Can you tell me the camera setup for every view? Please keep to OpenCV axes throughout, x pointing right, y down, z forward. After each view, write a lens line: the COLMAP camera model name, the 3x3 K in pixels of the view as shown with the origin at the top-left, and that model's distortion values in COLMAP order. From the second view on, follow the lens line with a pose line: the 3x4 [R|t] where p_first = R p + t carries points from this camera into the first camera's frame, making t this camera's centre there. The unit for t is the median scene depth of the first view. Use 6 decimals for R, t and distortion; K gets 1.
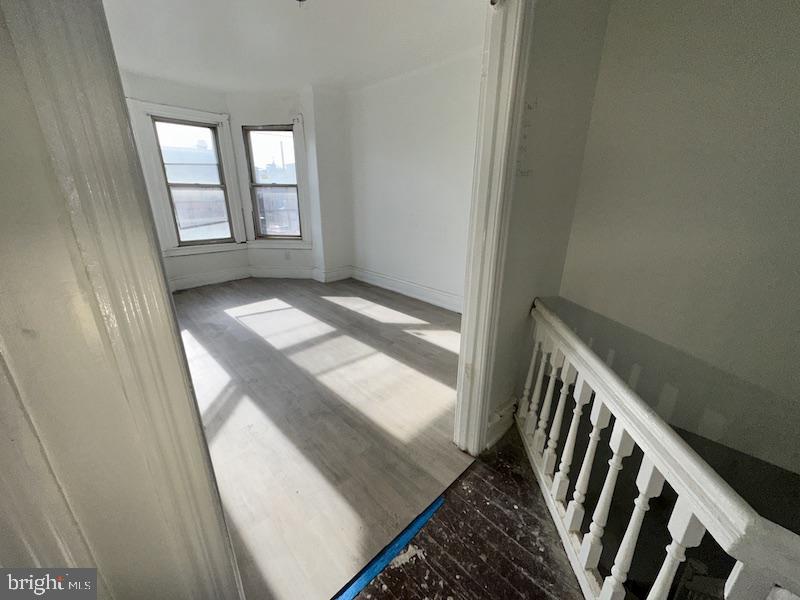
lens RADIAL K [[319.0, 0, 397.7], [0, 319.0, 302.6], [0, 0, 1]] dist [-0.001205, 0.000447]
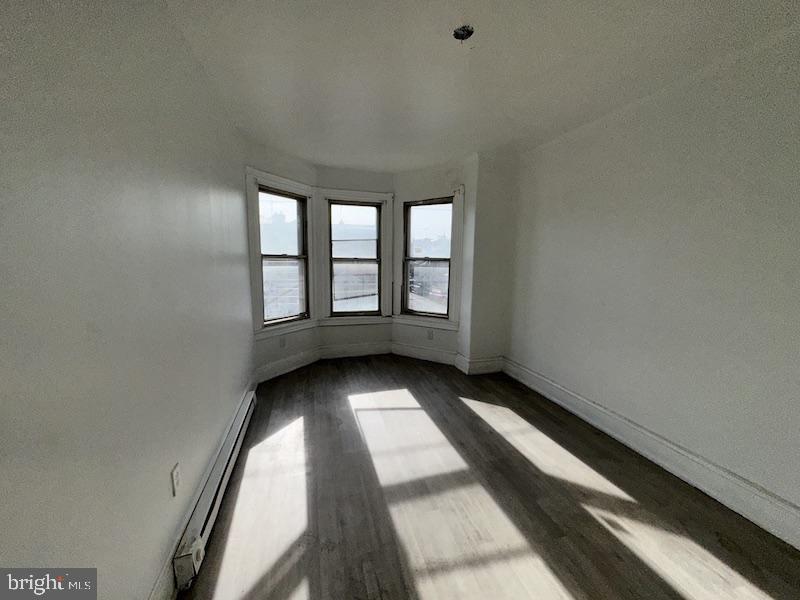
lens RADIAL K [[319.0, 0, 399.6], [0, 319.0, 302.0], [0, 0, 1]] dist [-0.001205, 0.000447]
pose [[0.884910, 0.064805, -0.461232, -0.023812], [-0.154436, 0.975077, -0.159294, -0.094318], [0.439414, 0.212191, 0.872863, 0.199331]]
